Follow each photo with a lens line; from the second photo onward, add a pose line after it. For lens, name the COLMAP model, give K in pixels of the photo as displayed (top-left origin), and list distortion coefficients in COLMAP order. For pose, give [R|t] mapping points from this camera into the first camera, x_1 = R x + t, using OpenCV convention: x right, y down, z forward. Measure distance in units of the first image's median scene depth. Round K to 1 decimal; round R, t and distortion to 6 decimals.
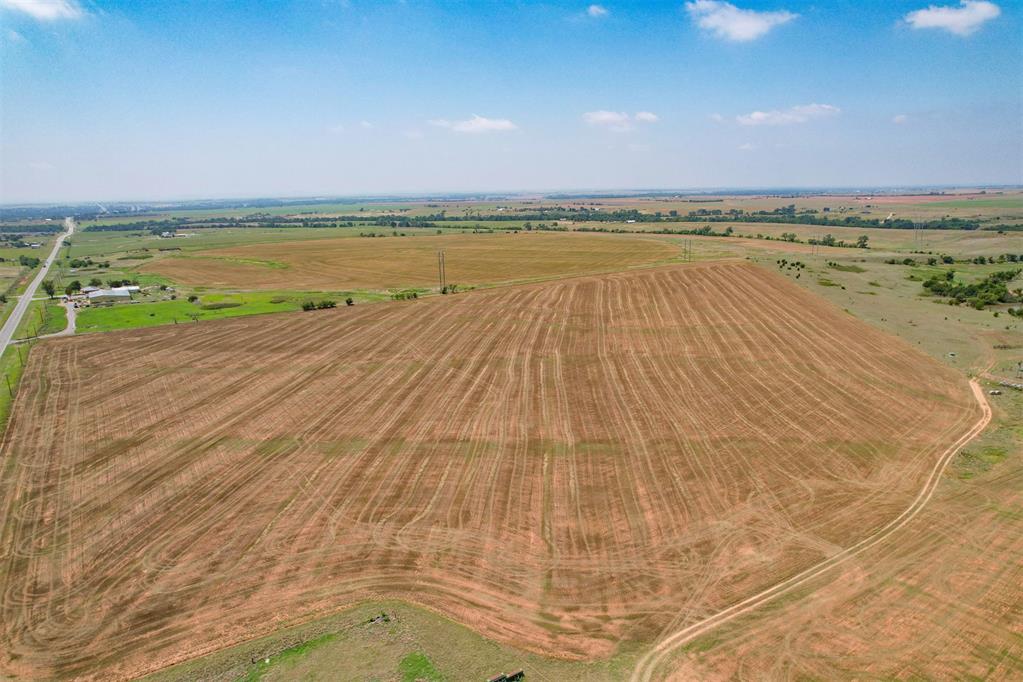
lens RADIAL K [[653.9, 0, 513.9], [0, 653.9, 349.8], [0, 0, 1]] dist [-0.086046, 0.082605]
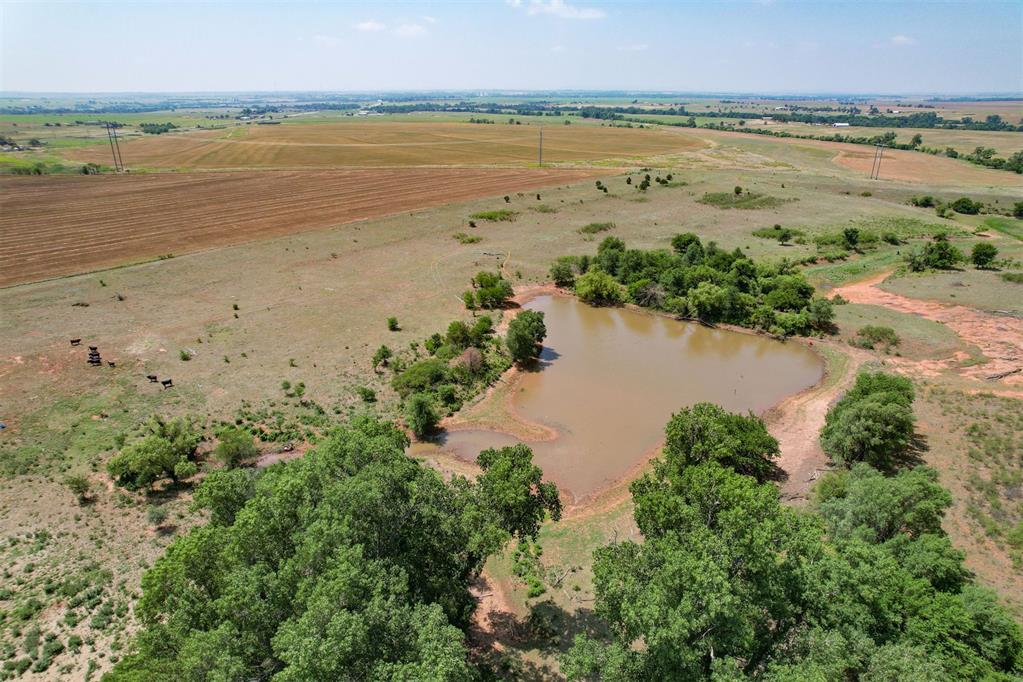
lens RADIAL K [[653.9, 0, 513.9], [0, 653.9, 349.8], [0, 0, 1]] dist [-0.086046, 0.082605]
pose [[0.843664, 0.219059, -0.490146, 0.585838], [-0.145450, 0.972087, 0.184095, -0.071211], [0.516793, -0.084023, 0.851977, 0.407183]]
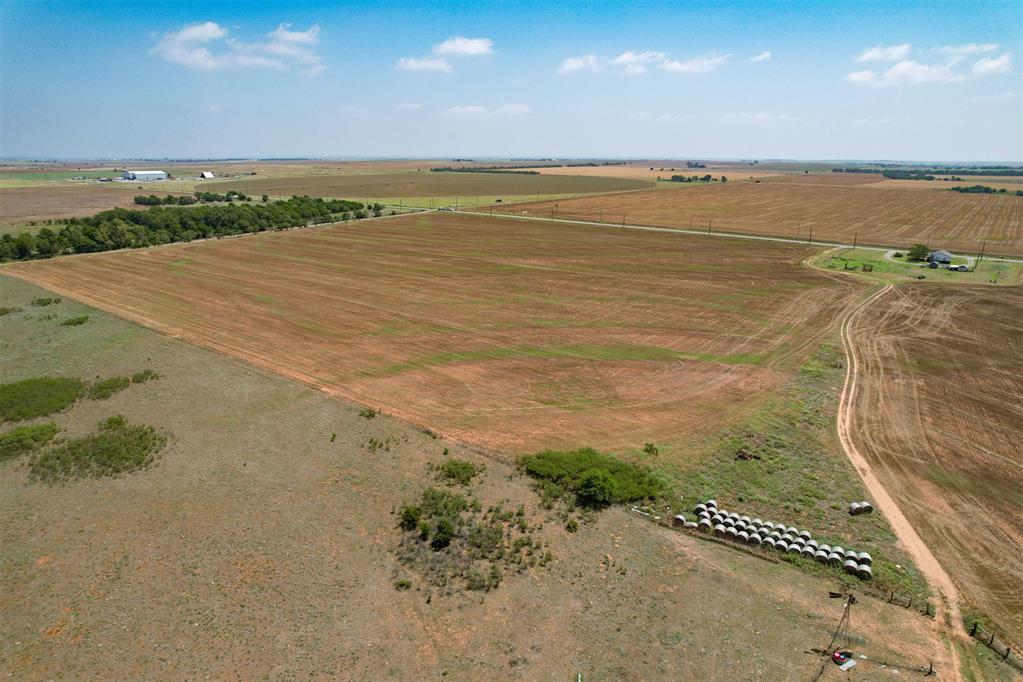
lens RADIAL K [[653.9, 0, 513.9], [0, 653.9, 349.8], [0, 0, 1]] dist [-0.086046, 0.082605]
pose [[-0.948810, 0.108549, -0.296608, 0.374259], [-0.060334, 0.859505, 0.507553, -0.077737], [0.310030, 0.499467, -0.808958, 0.420281]]
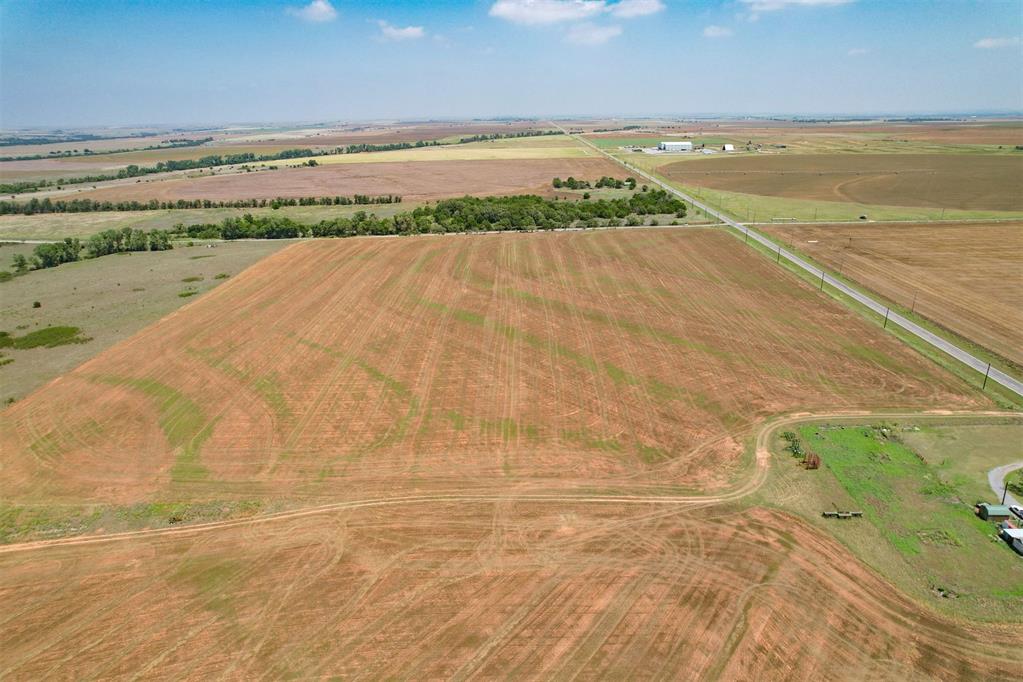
lens RADIAL K [[653.9, 0, 513.9], [0, 653.9, 349.8], [0, 0, 1]] dist [-0.086046, 0.082605]
pose [[-0.822282, -0.164610, 0.544754, -0.020808], [0.170387, 0.842124, 0.511659, -0.100560], [-0.542974, 0.513547, -0.664416, 0.318523]]
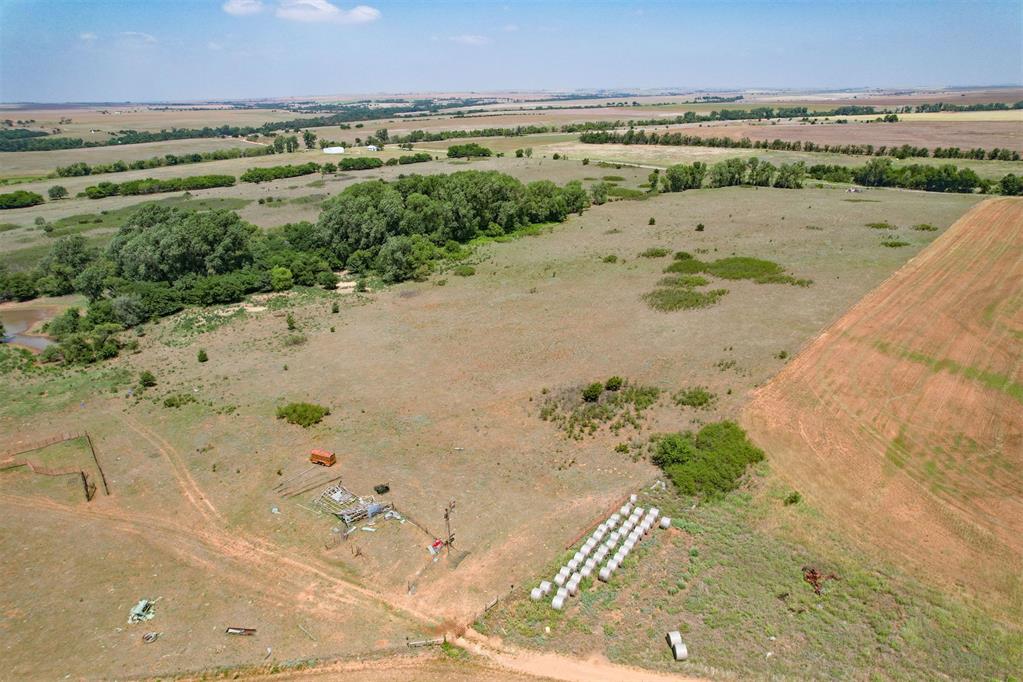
lens RADIAL K [[653.9, 0, 513.9], [0, 653.9, 349.8], [0, 0, 1]] dist [-0.086046, 0.082605]
pose [[-0.256053, -0.339560, 0.905061, 0.188447], [0.257005, 0.878664, 0.402366, -0.068124], [-0.931872, 0.335633, -0.137716, 0.367550]]
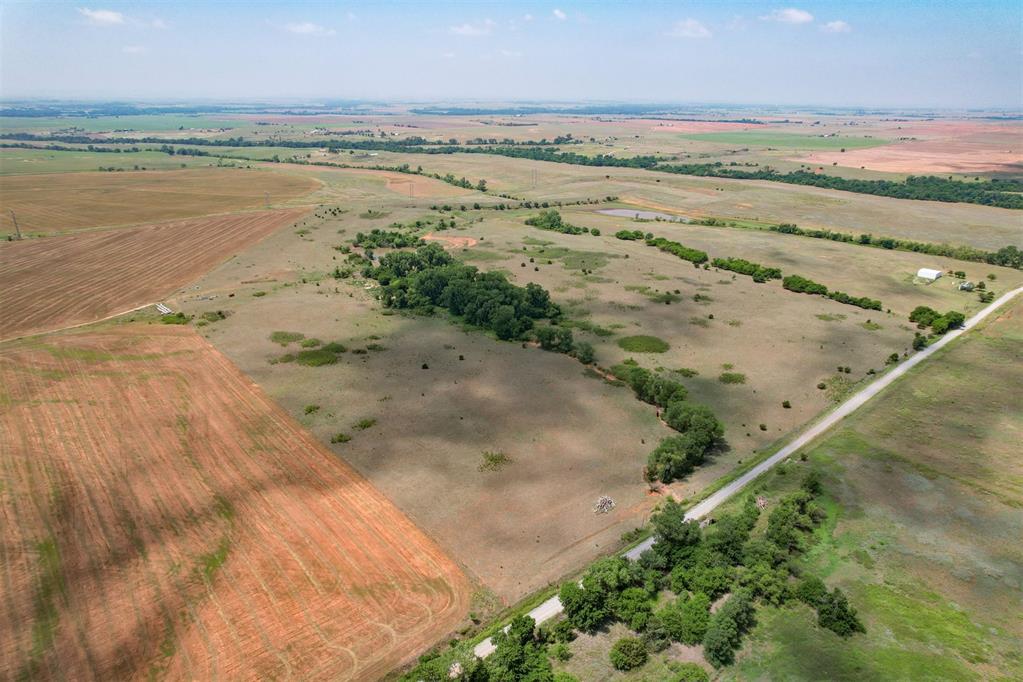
lens RADIAL K [[653.9, 0, 513.9], [0, 653.9, 349.8], [0, 0, 1]] dist [-0.086046, 0.082605]
pose [[0.991137, -0.019425, 0.131414, 0.567971], [0.001606, 0.990931, 0.134364, -0.026158], [-0.132832, -0.132962, 0.982180, -0.386383]]
